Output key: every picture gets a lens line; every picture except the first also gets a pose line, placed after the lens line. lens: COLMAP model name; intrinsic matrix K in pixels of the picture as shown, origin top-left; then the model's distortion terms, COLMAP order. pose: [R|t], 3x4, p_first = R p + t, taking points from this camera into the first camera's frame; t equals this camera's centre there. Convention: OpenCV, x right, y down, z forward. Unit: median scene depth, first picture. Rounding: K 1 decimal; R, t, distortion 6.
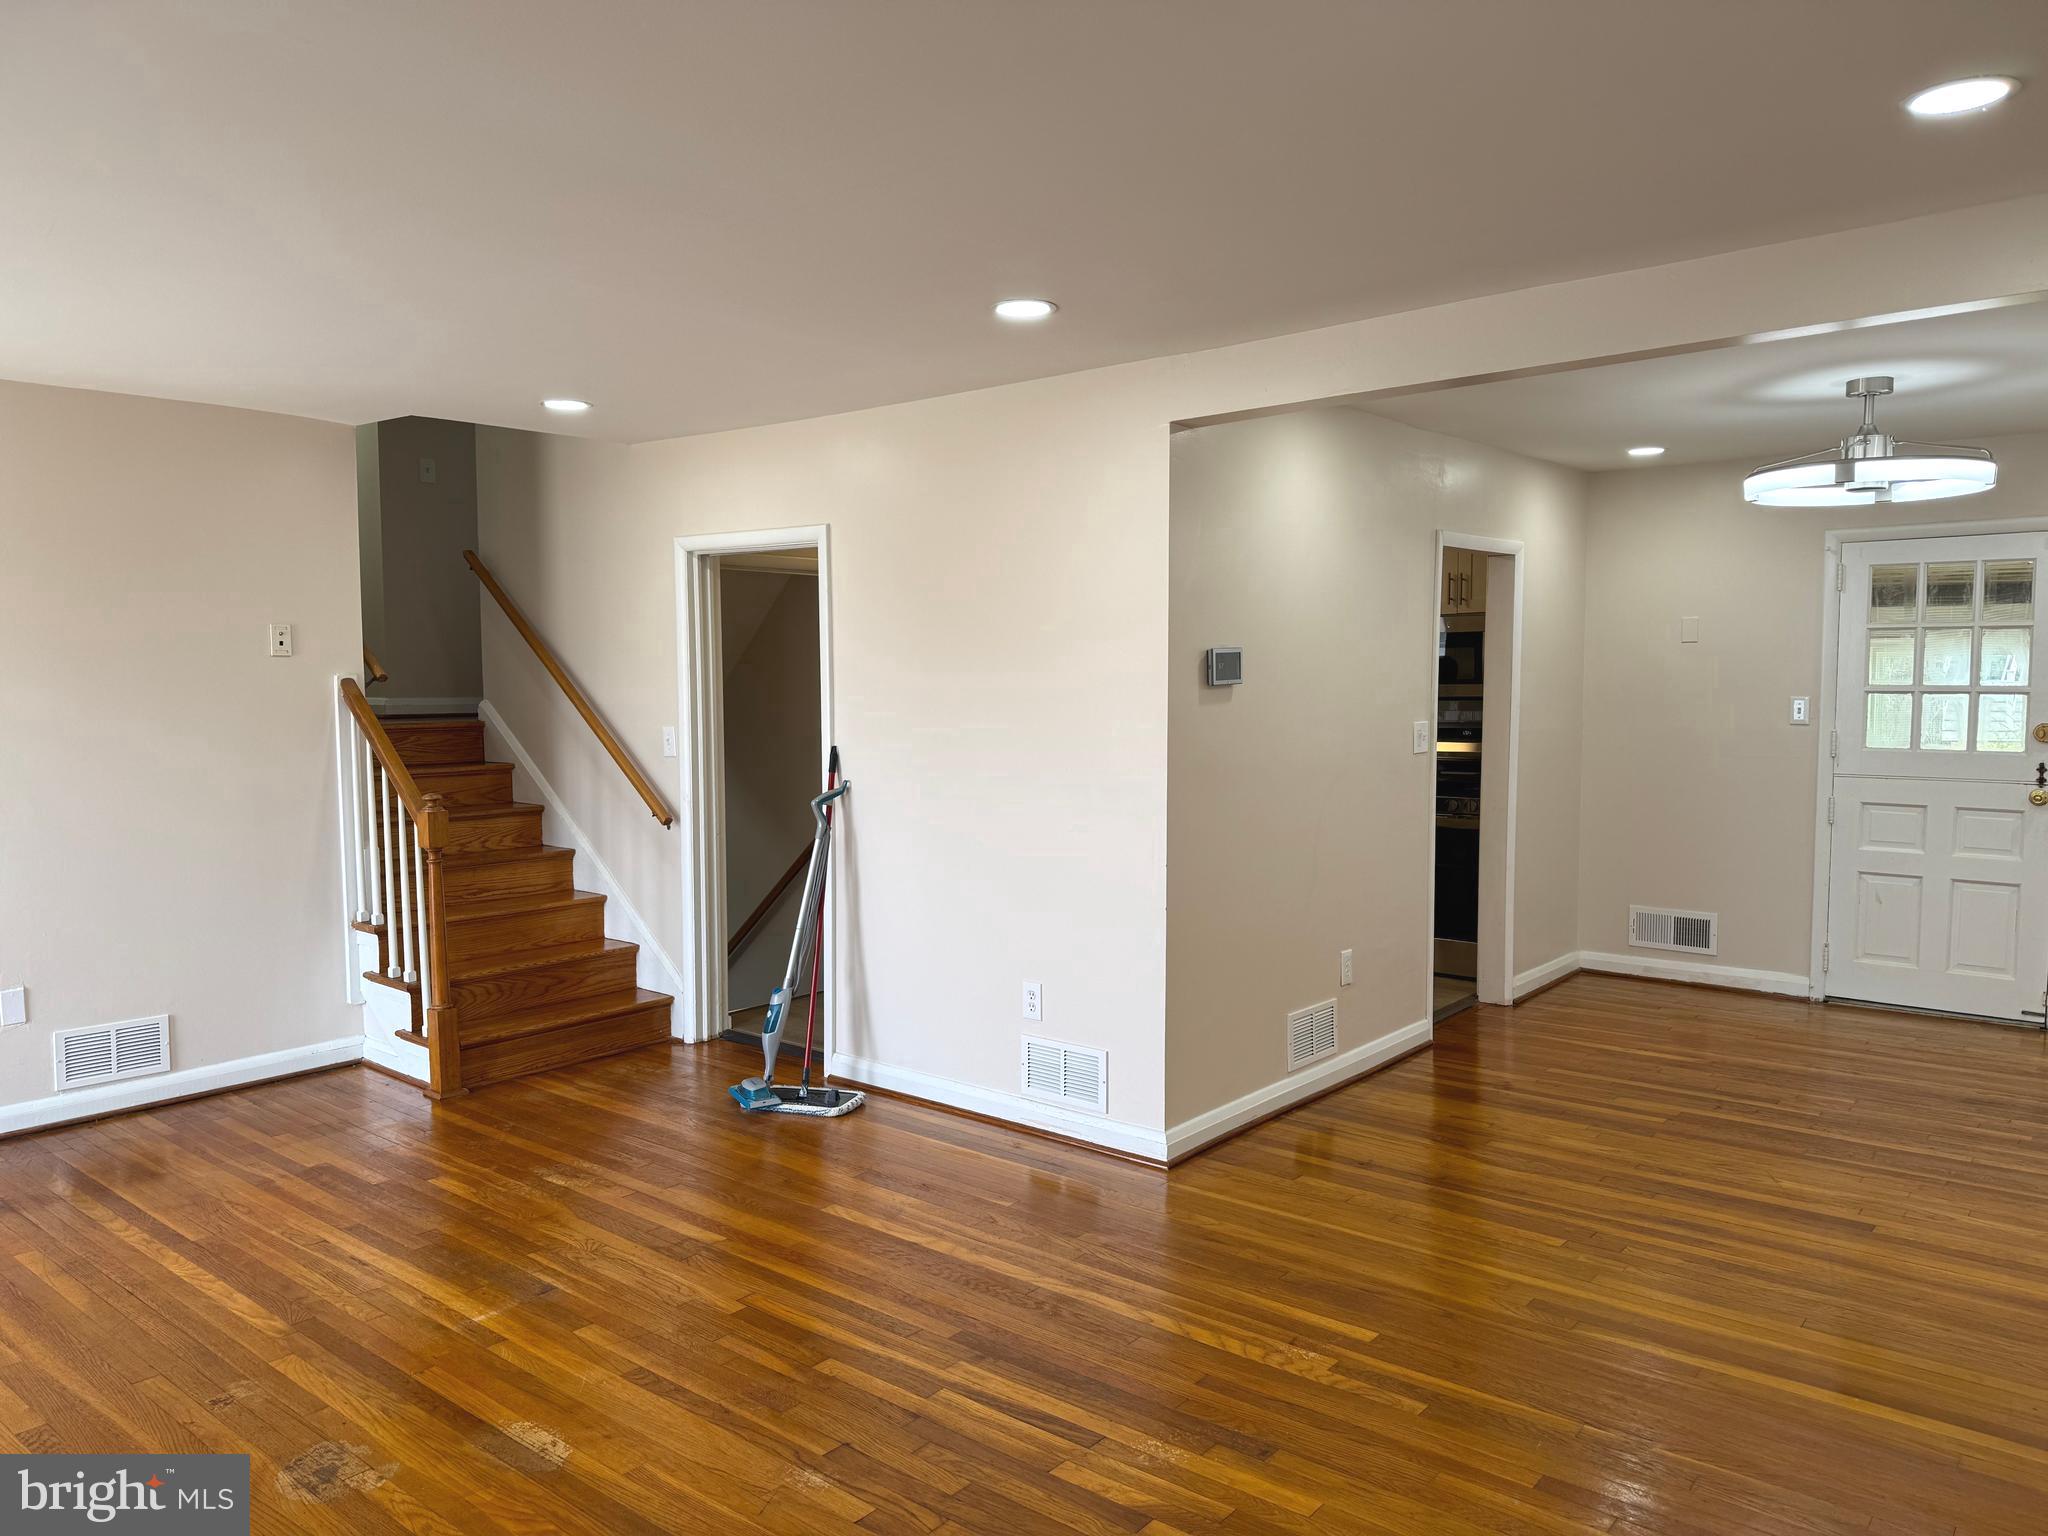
lens RADIAL K [[1434.6, 0, 1018.3], [0, 1434.6, 774.4], [0, 0, 1]] dist [0.052718, -0.063862]
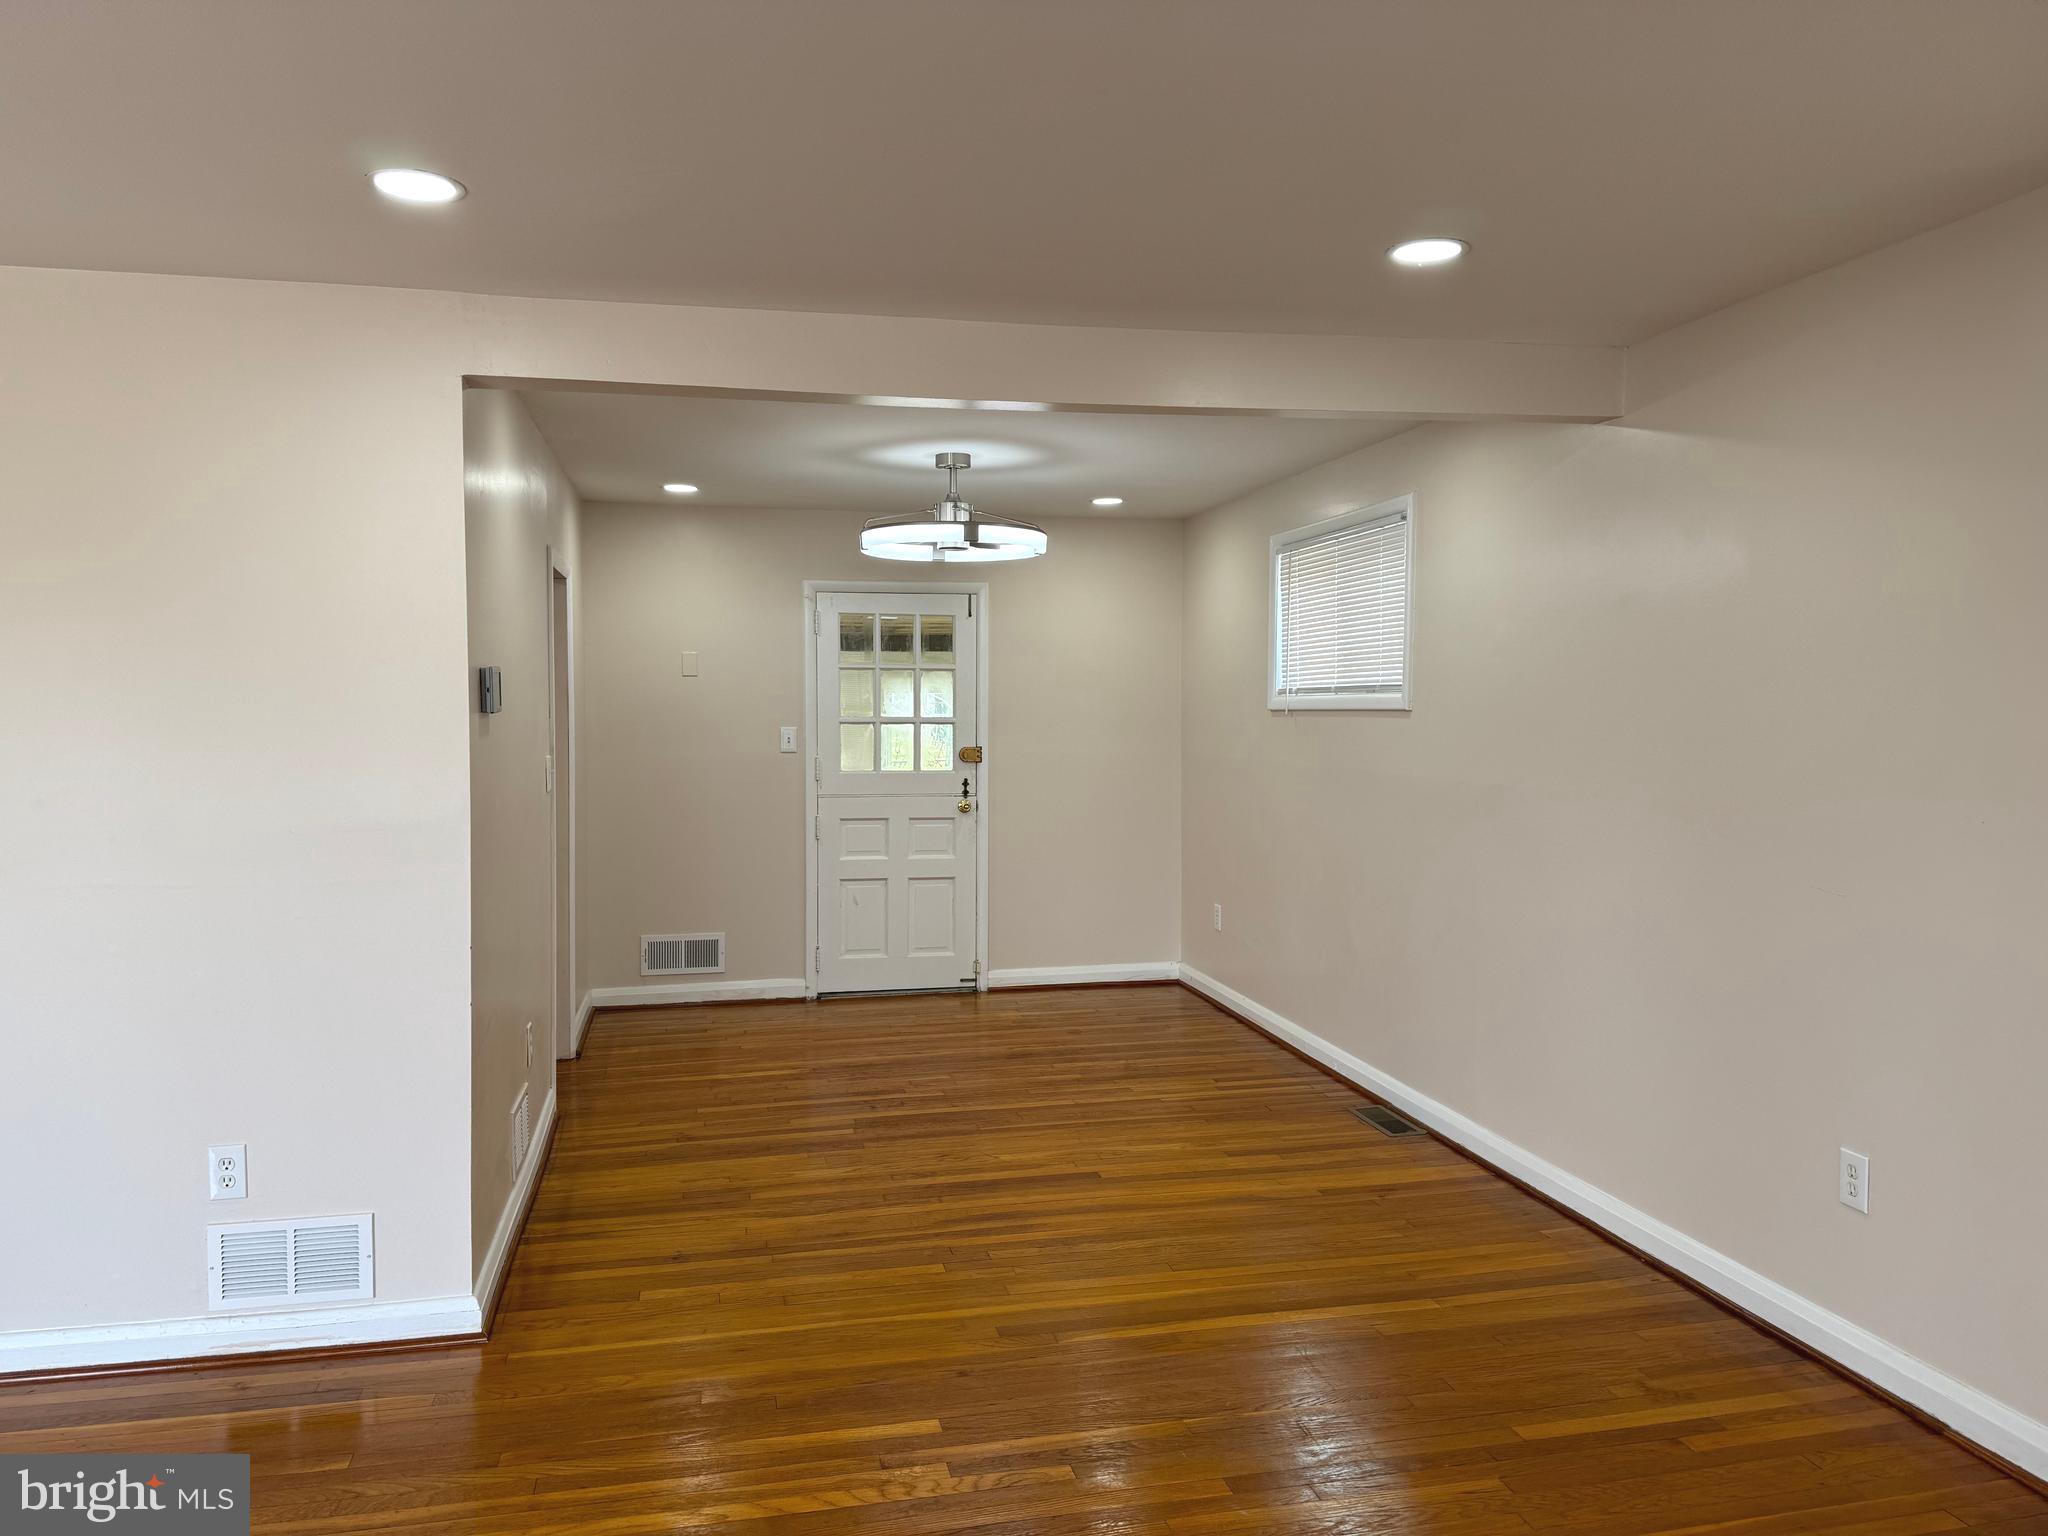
lens RADIAL K [[1424.3, 0, 1024.0], [0, 1424.3, 768.0], [0, 0, 1]] dist [0.116200, -0.142505]
pose [[0.620787, -0.030587, 0.783383, -0.294425], [0.051991, 0.998645, -0.002208, -0.015212], [-0.782254, 0.042100, 0.621536, 0.254029]]
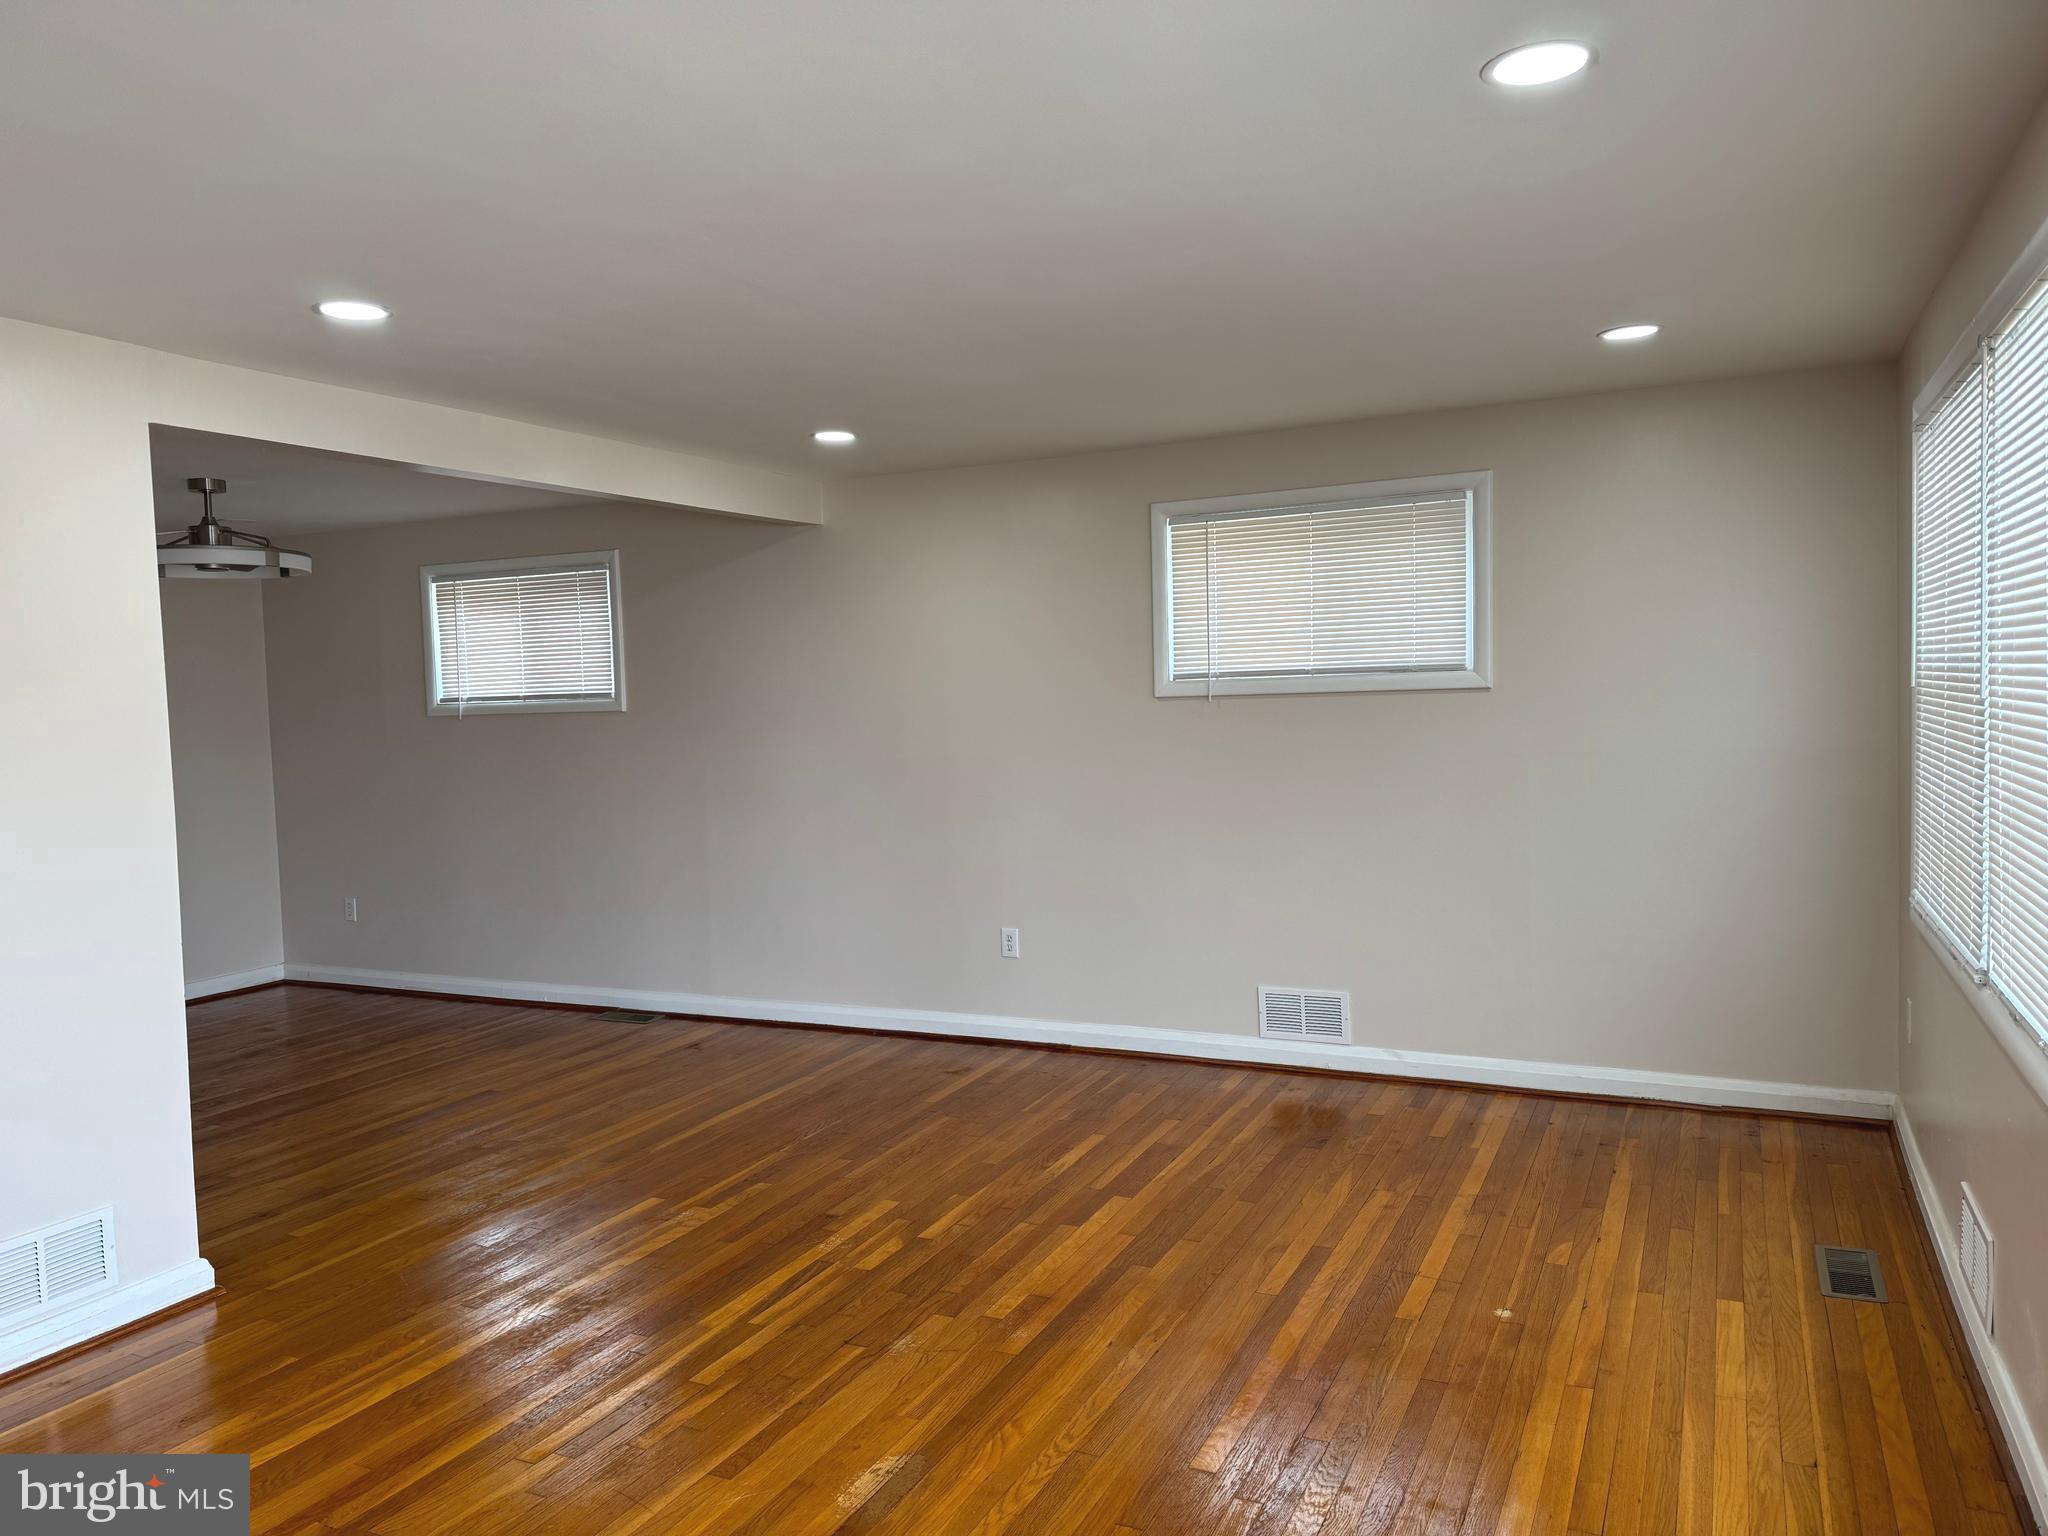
lens RADIAL K [[1426.0, 0, 1024.0], [0, 1426.0, 768.0], [0, 0, 1]] dist [0.054295, 0.000412]
pose [[-0.233094, -0.040209, 0.971623, -0.776985], [0.097053, 0.993194, 0.064385, -0.043040], [-0.967599, 0.109307, -0.227605, 0.647627]]
